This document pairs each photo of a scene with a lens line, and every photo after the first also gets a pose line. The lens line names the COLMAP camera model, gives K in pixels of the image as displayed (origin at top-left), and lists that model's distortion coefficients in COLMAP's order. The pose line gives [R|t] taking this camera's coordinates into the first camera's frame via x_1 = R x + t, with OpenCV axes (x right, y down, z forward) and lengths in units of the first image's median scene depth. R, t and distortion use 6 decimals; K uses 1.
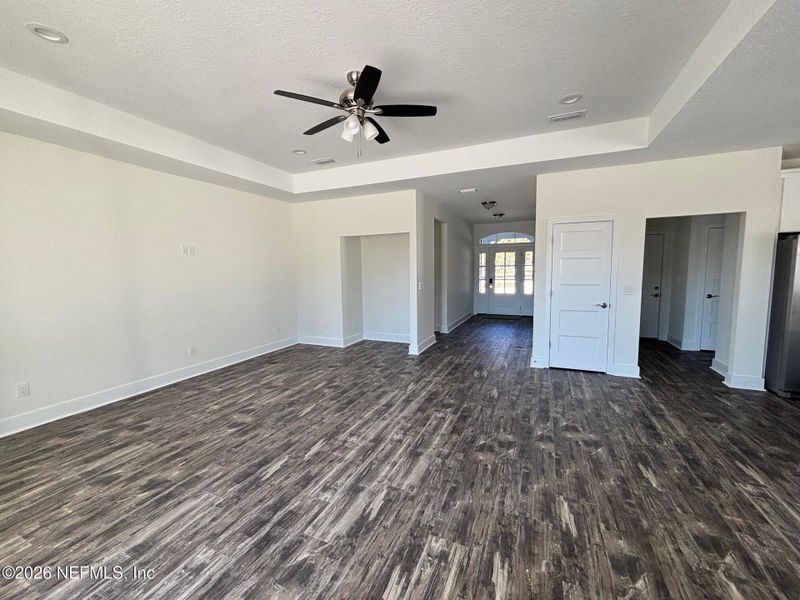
lens RADIAL K [[325.5, 0, 401.1], [0, 325.5, 296.4], [0, 0, 1]] dist [0.001106, -0.000202]
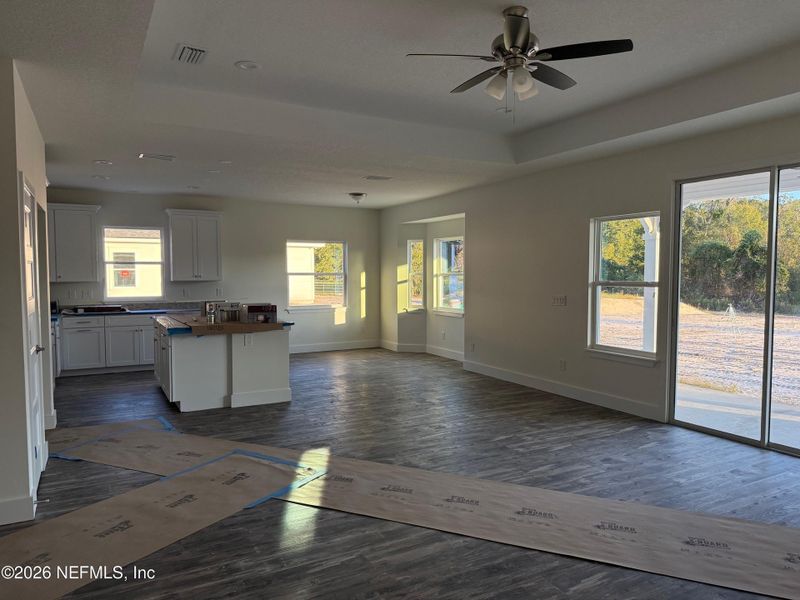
lens RADIAL K [[560.9, 0, 396.7], [0, 560.9, 302.0], [0, 0, 1]] dist [0.035366, -0.042809]
pose [[-0.785245, -0.019251, 0.618886, -0.584188], [0.067349, 0.990931, 0.116277, -0.161926], [-0.615512, 0.132988, -0.776827, 1.809619]]
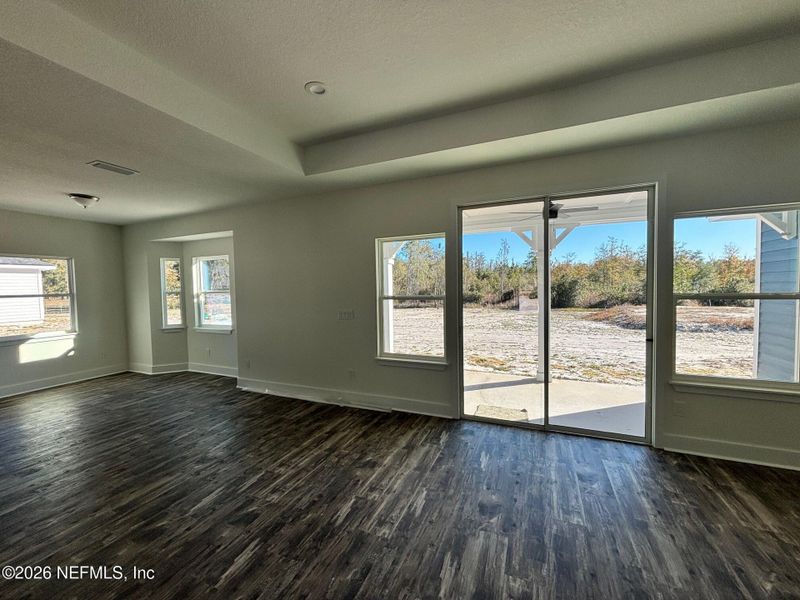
lens RADIAL K [[325.5, 0, 399.1], [0, 325.5, 296.7], [0, 0, 1]] dist [0.001106, -0.000202]
pose [[-0.999435, 0.033594, 0.000769, 0.015702], [0.033431, 0.991739, 0.123842, -0.108402], [0.003397, 0.123797, -0.992302, 1.089151]]
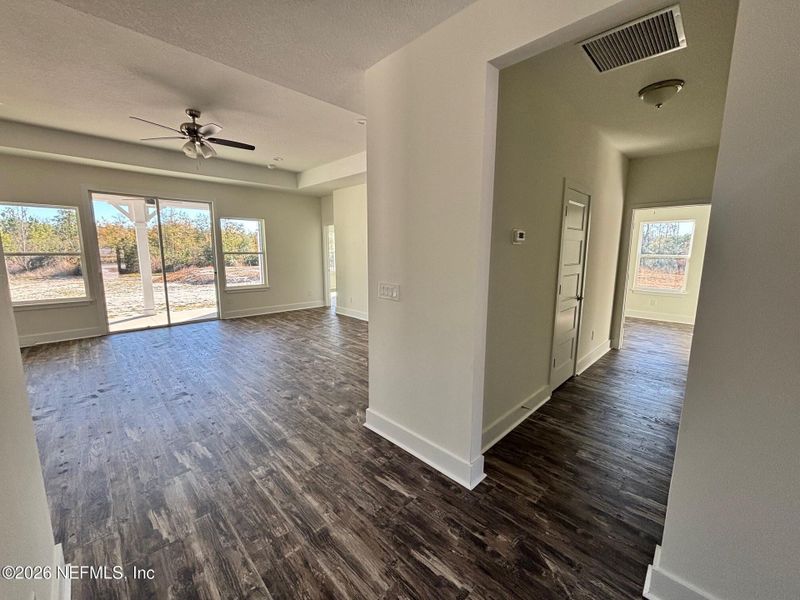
lens RADIAL K [[325.5, 0, 404.1], [0, 325.5, 297.8], [0, 0, 1]] dist [0.001106, -0.000202]
pose [[-0.367993, 0.150163, -0.917623, 0.774862], [-0.084979, 0.977312, 0.194010, -0.193027], [0.925937, 0.149373, -0.346883, 2.015248]]
